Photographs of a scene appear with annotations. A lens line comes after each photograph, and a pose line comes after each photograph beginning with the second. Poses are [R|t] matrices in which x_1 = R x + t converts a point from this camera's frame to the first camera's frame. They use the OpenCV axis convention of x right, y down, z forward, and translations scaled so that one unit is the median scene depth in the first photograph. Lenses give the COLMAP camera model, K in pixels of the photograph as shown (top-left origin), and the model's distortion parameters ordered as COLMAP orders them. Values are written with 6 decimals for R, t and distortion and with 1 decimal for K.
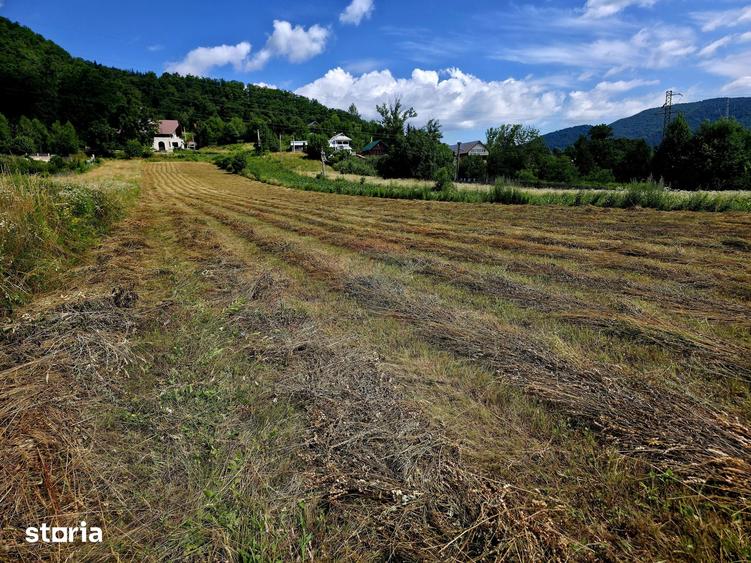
lens RADIAL K [[479.2, 0, 387.4], [0, 479.2, 278.7], [0, 0, 1]] dist [0.048001, -0.039129]
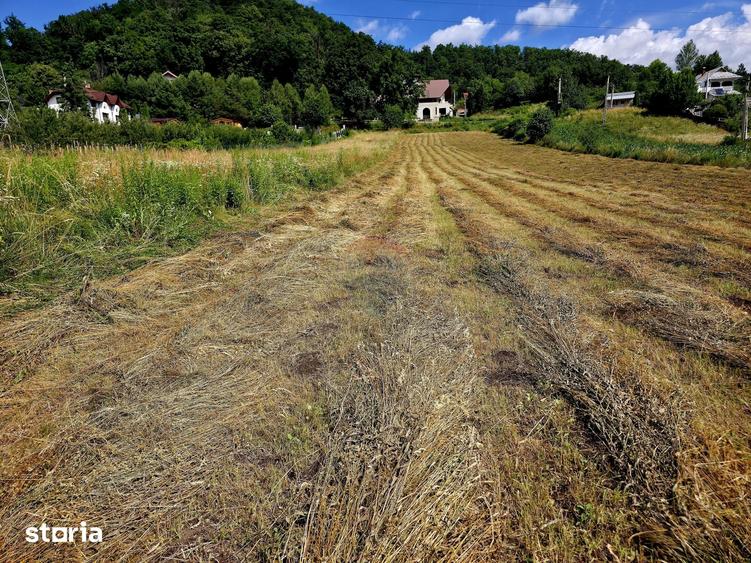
lens RADIAL K [[479.2, 0, 387.4], [0, 479.2, 278.7], [0, 0, 1]] dist [0.048001, -0.039129]
pose [[0.874309, 0.107155, -0.473393, -0.665245], [-0.086246, 0.994103, 0.065731, -0.294455], [0.477645, -0.016641, 0.878395, 1.509245]]
